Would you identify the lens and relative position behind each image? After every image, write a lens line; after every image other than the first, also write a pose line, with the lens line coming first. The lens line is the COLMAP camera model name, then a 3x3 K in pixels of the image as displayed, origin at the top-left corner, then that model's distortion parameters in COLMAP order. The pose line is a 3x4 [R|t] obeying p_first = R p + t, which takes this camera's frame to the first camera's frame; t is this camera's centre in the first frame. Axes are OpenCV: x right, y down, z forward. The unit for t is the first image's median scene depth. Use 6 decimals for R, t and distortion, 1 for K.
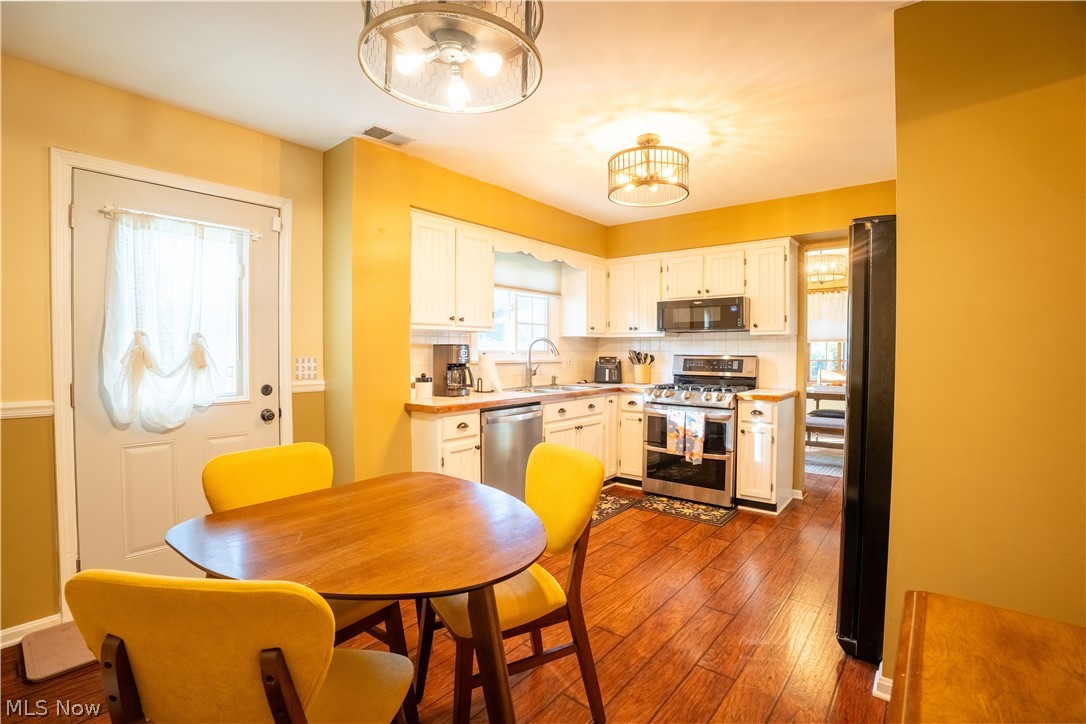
lens RADIAL K [[501.2, 0, 540.2], [0, 501.2, 359.9], [0, 0, 1]] dist [-0.072970, 0.019775]
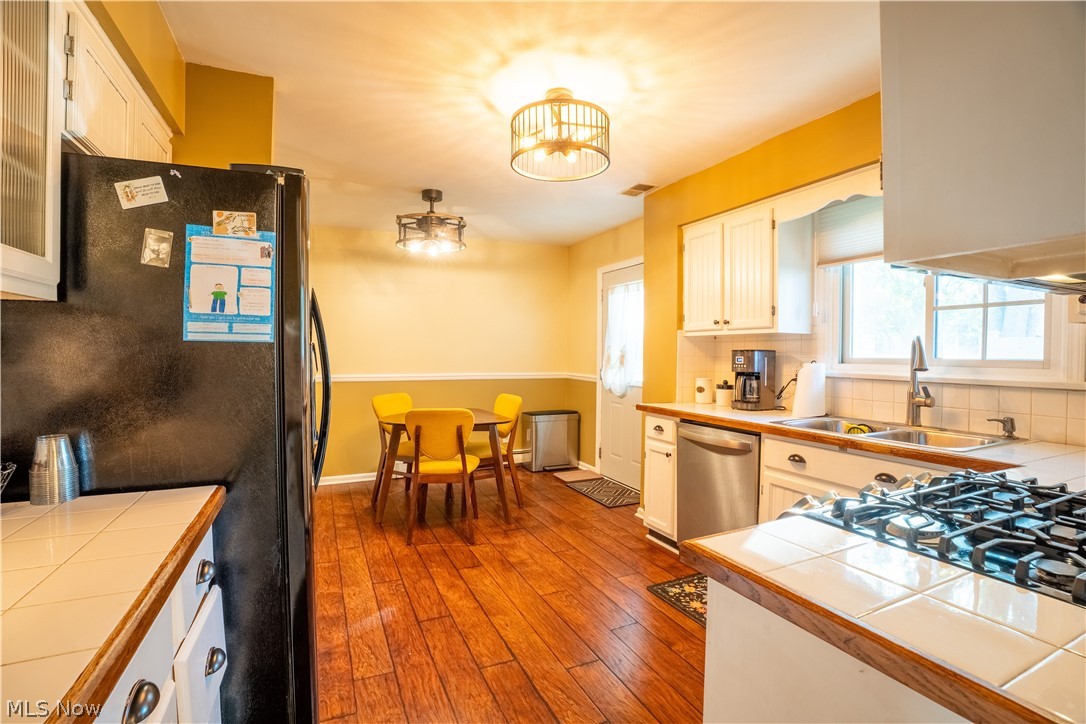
lens RADIAL K [[501.2, 0, 540.2], [0, 501.2, 359.9], [0, 0, 1]] dist [-0.072970, 0.019775]
pose [[-0.444813, 0.007968, -0.895588, 0.683098], [-0.025030, 0.999459, 0.021324, -0.020769], [0.895274, 0.031902, -0.444373, 0.955162]]
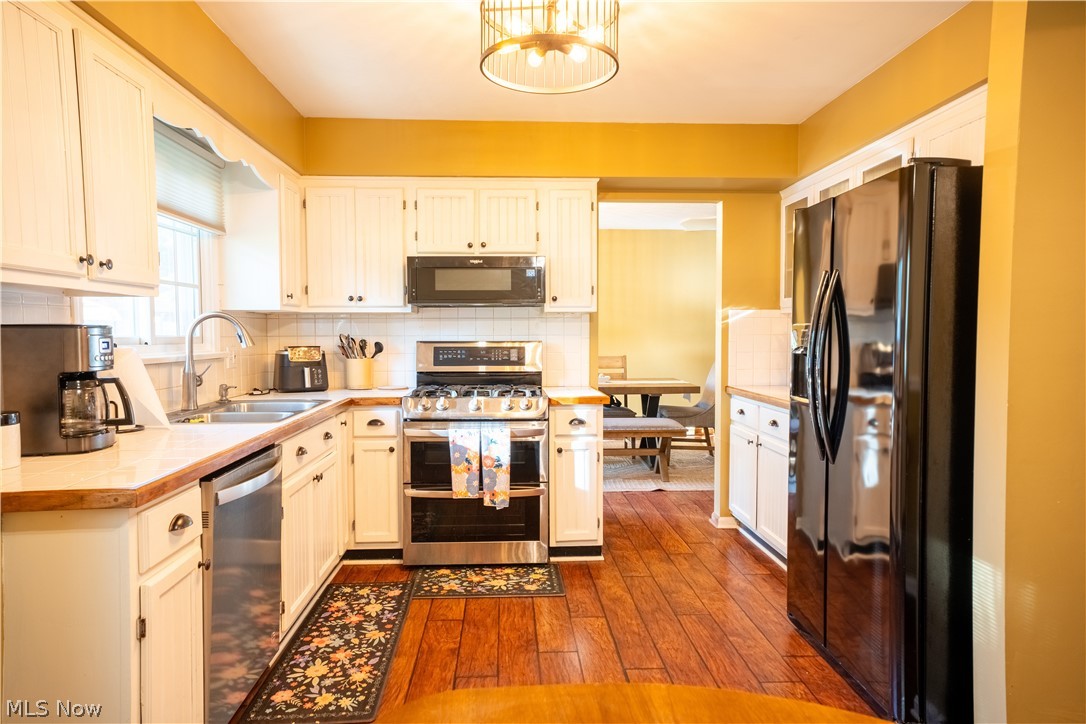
lens RADIAL K [[678.9, 0, 536.4], [0, 678.9, 360.4], [0, 0, 1]] dist [-0.003790, 0.074187]
pose [[0.744725, -0.033286, 0.666541, -0.237876], [0.018108, 0.999396, 0.029675, -0.010495], [-0.667126, -0.010030, 0.744878, 0.296218]]
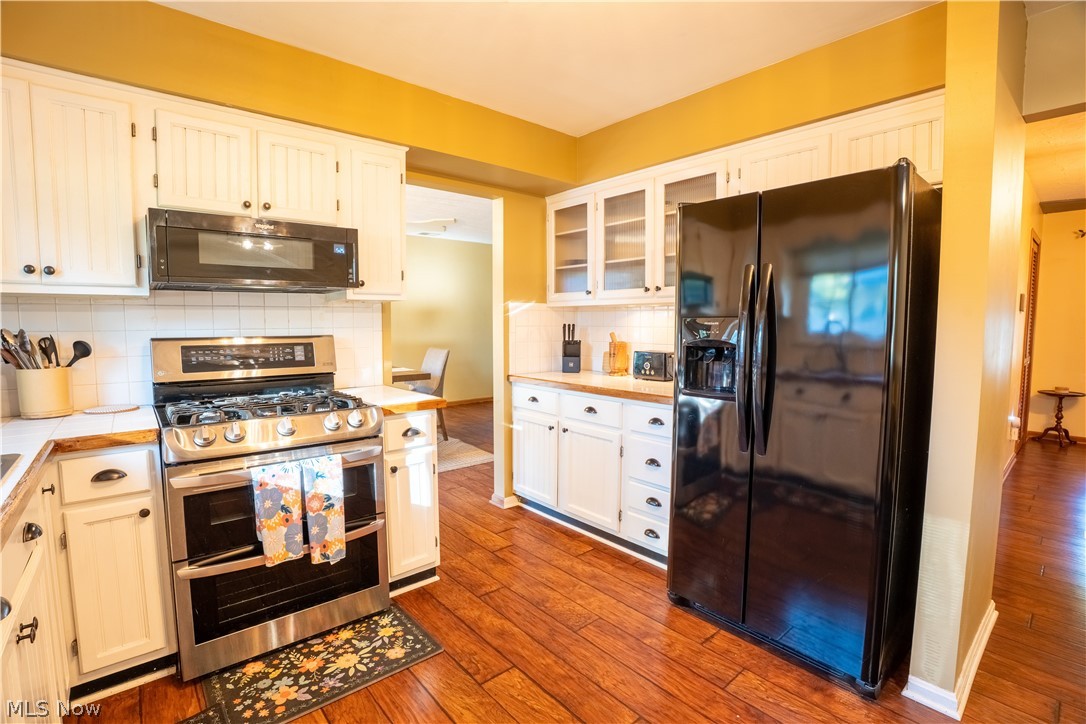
lens RADIAL K [[501.2, 0, 540.2], [0, 501.2, 359.9], [0, 0, 1]] dist [-0.072970, 0.019775]
pose [[0.177750, -0.076970, 0.981061, -0.106356], [0.019853, 0.997014, 0.074625, -0.019543], [-0.983875, 0.006212, 0.178748, 0.700573]]
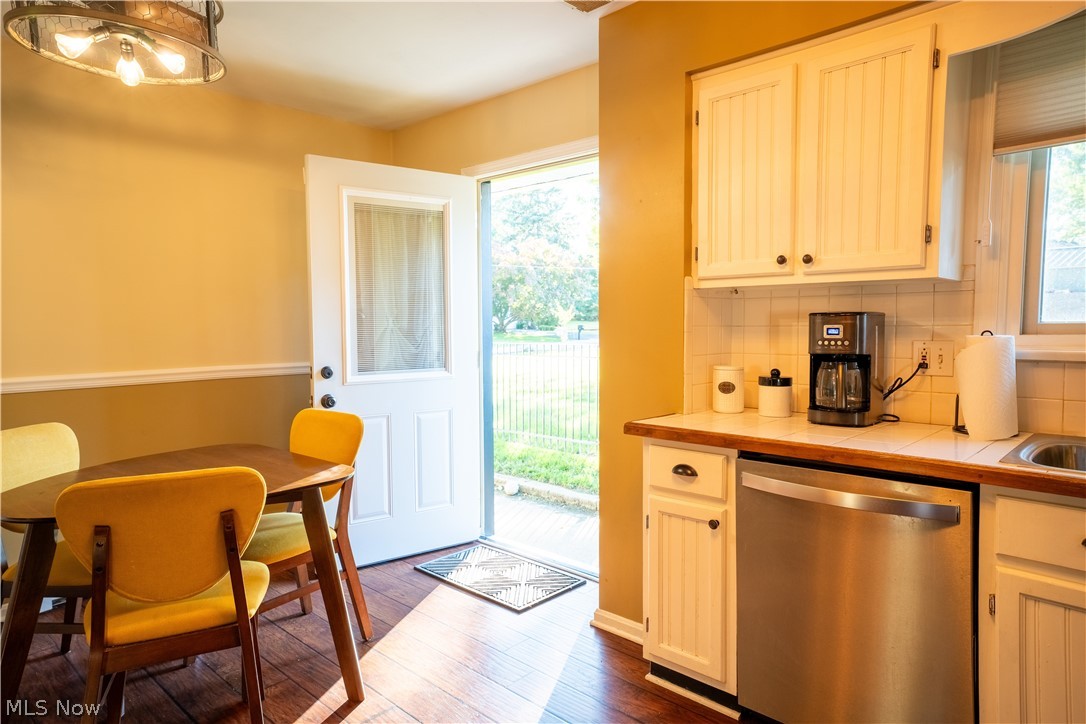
lens RADIAL K [[656.6, 0, 560.7], [0, 656.6, 364.1], [0, 0, 1]] dist [-0.000552, 0.056121]
pose [[-0.049854, 0.060539, -0.996920, 0.408812], [-0.014269, 0.998016, 0.061319, -0.015307], [0.998655, 0.017282, -0.048891, 0.697106]]
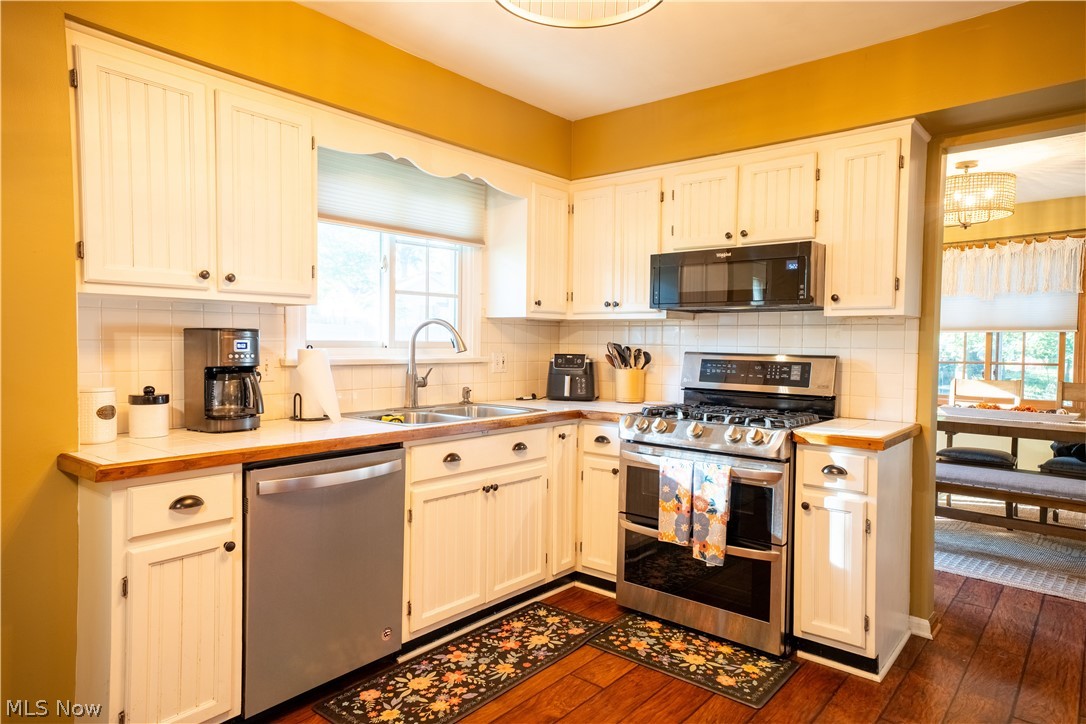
lens RADIAL K [[678.9, 0, 536.4], [0, 678.9, 360.4], [0, 0, 1]] dist [-0.003790, 0.074187]
pose [[0.999823, 0.011159, -0.015123, 0.136866], [-0.011000, 0.999884, 0.010559, -0.008347], [0.015239, -0.010391, 0.999830, 0.287464]]
